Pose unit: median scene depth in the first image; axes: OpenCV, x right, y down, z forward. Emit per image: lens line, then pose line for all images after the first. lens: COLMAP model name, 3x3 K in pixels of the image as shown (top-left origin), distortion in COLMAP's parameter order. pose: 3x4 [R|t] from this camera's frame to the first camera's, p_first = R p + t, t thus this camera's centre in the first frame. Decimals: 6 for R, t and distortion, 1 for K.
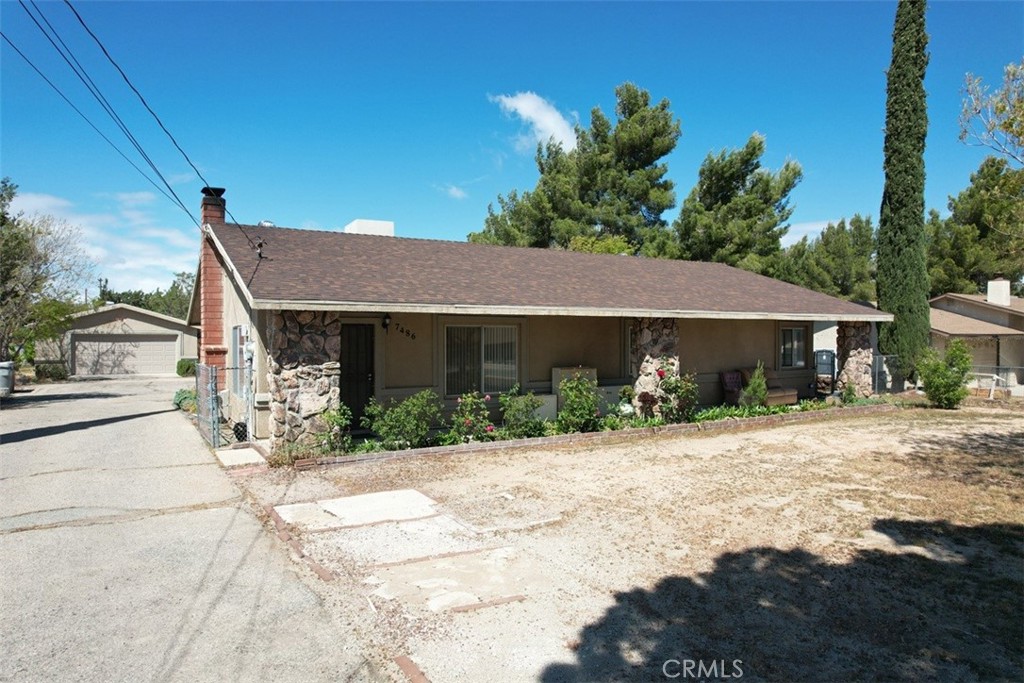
lens RADIAL K [[655.9, 0, 515.2], [0, 655.9, 344.4], [0, 0, 1]] dist [-0.079543, 0.071060]
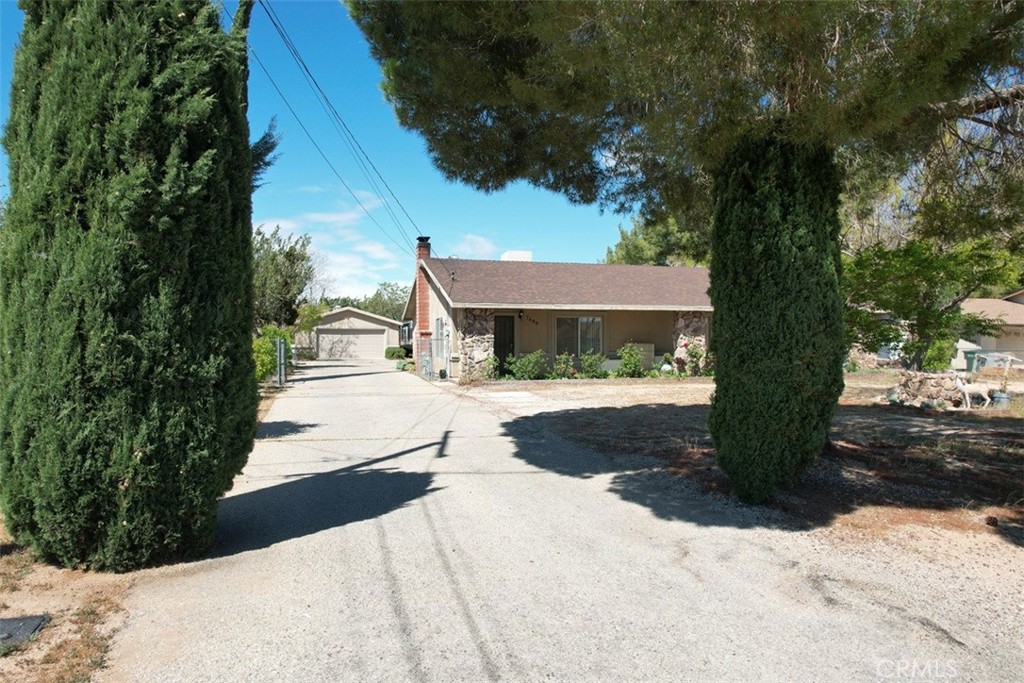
lens RADIAL K [[658.6, 0, 512.0], [0, 658.6, 341.5], [0, 0, 1]] dist [-0.062831, 0.056574]
pose [[0.967196, 0.000747, -0.254031, 0.208850], [-0.002362, 0.999979, -0.006054, 0.044308], [0.254021, 0.006455, 0.967177, -0.654615]]
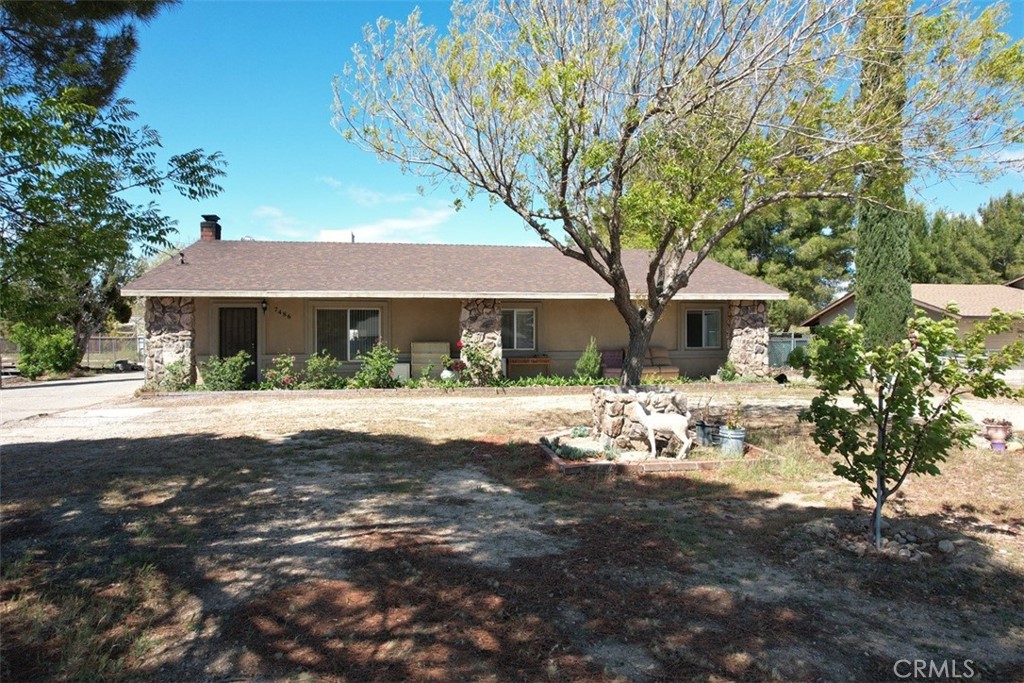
lens RADIAL K [[655.9, 0, 515.2], [0, 655.9, 344.4], [0, 0, 1]] dist [-0.079543, 0.071060]
pose [[0.938587, -0.000139, -0.345042, 0.700566], [-0.000769, 0.999997, -0.002493, 0.045282], [0.345041, 0.002605, 0.938584, -0.092389]]
